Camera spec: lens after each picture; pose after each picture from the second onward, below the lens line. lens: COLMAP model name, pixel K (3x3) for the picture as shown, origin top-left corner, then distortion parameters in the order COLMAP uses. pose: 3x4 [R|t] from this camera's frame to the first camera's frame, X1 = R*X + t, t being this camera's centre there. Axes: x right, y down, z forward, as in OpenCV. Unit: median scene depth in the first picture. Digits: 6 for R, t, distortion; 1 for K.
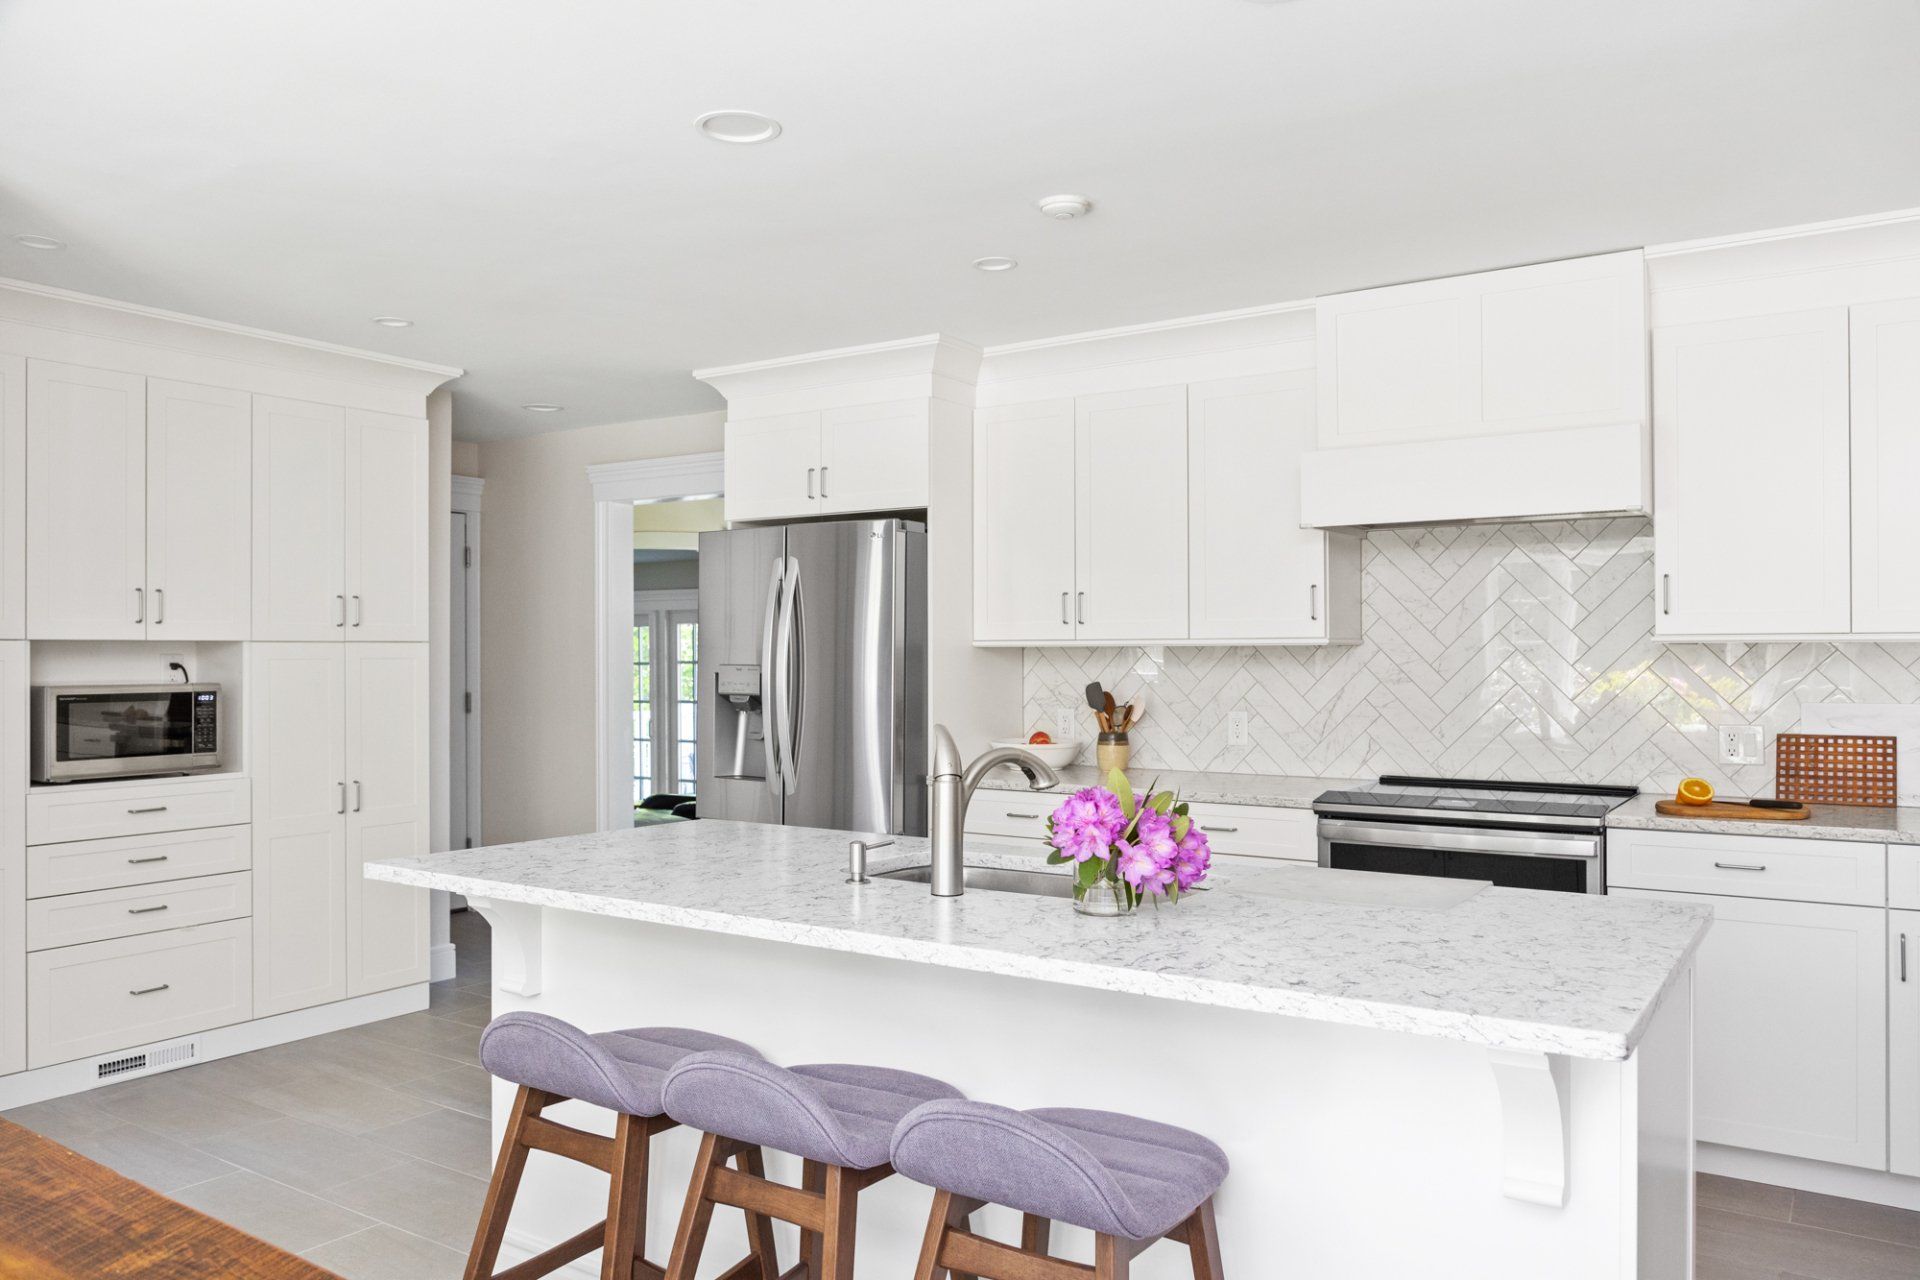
lens RADIAL K [[1369.7, 0, 988.9], [0, 1369.7, 656.8], [0, 0, 1]] dist [-0.005502, -0.003416]
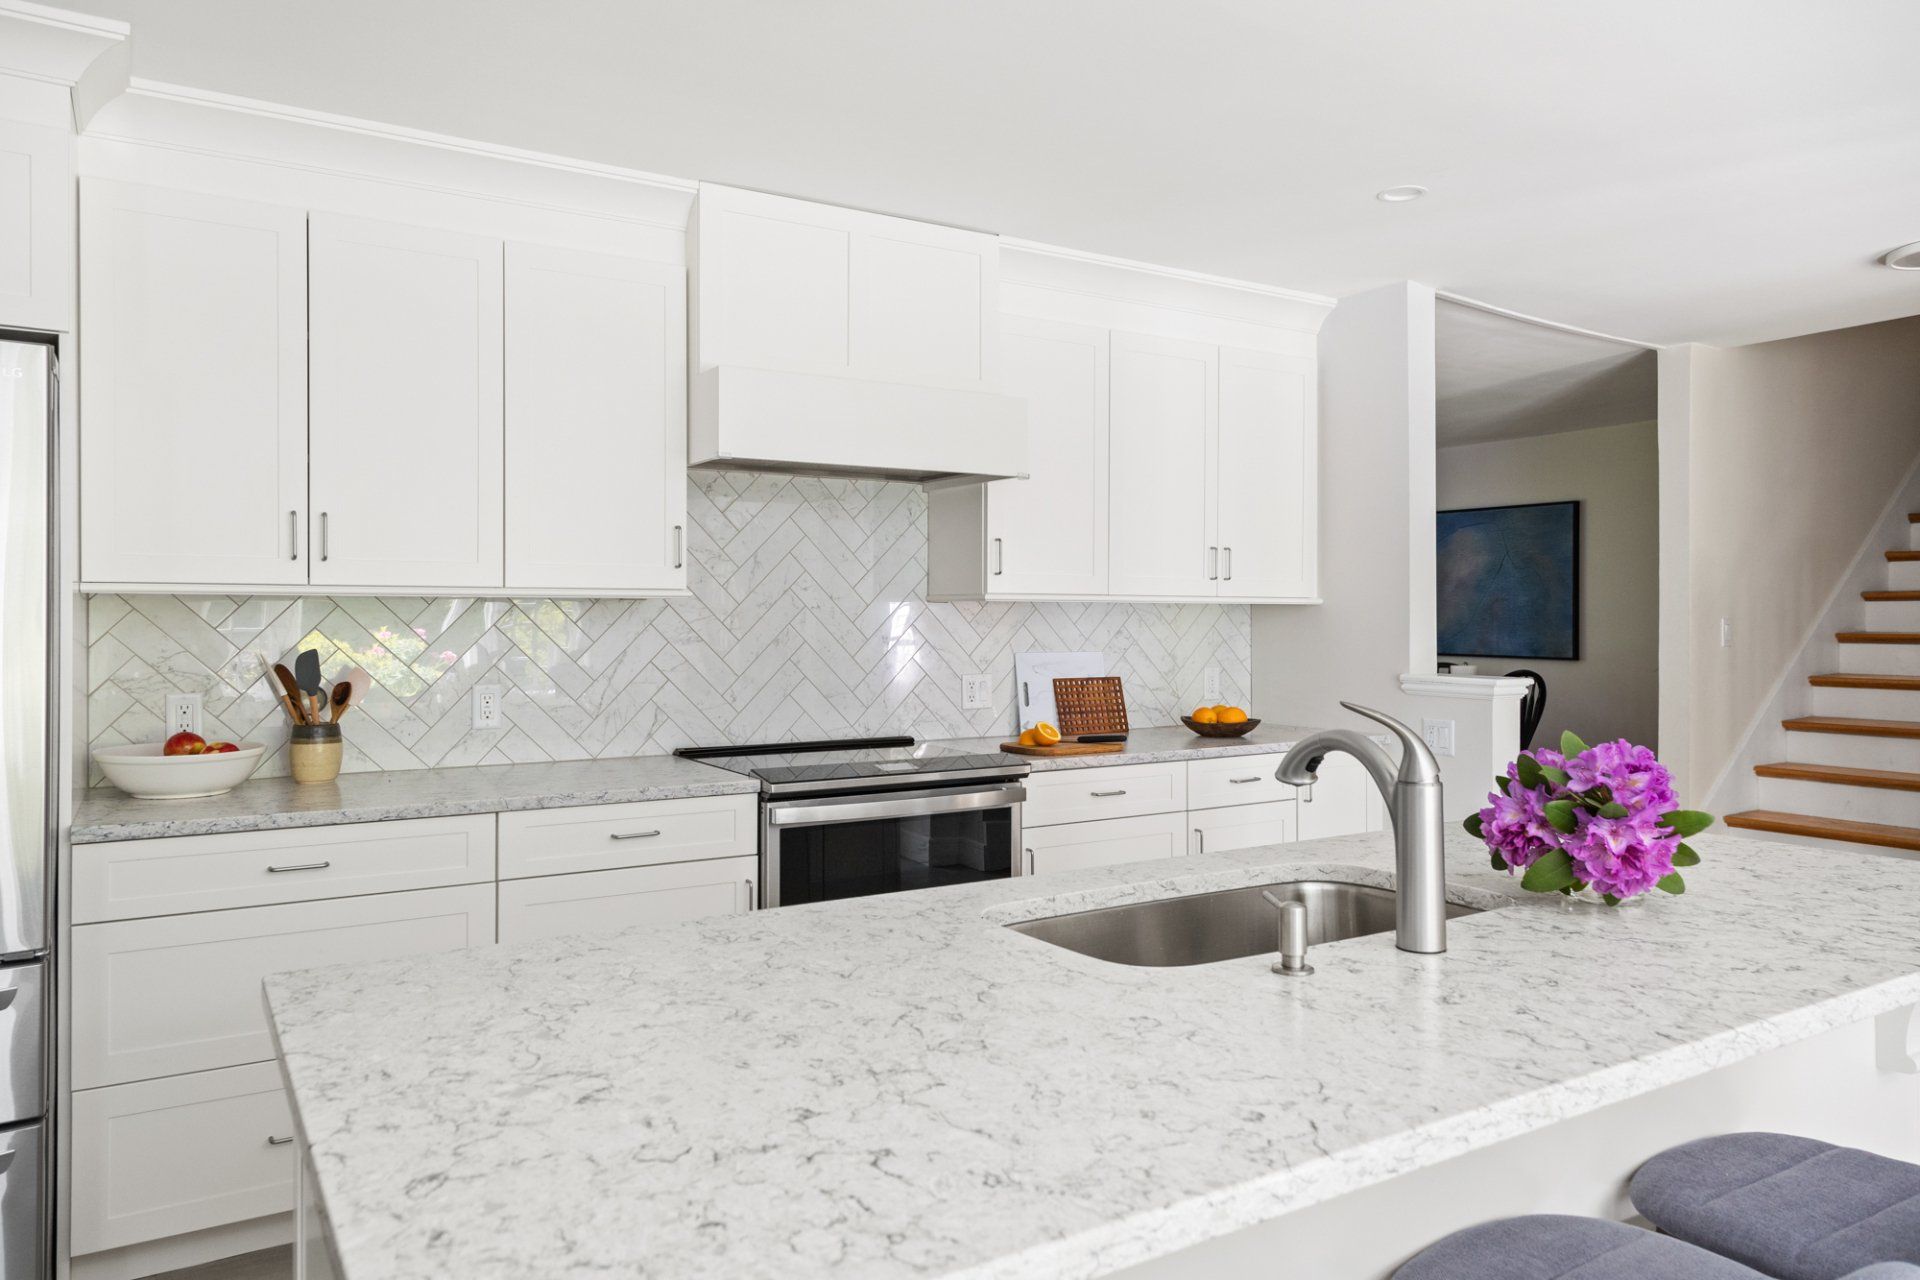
lens RADIAL K [[1257.4, 0, 917.8], [0, 1257.4, 621.9], [0, 0, 1]] dist [0.003513, 0.000883]
pose [[0.449257, 0.001951, 0.893400, -0.396815], [0.001829, 0.999994, -0.003104, 0.009188], [-0.893401, 0.003028, 0.449251, 0.552192]]
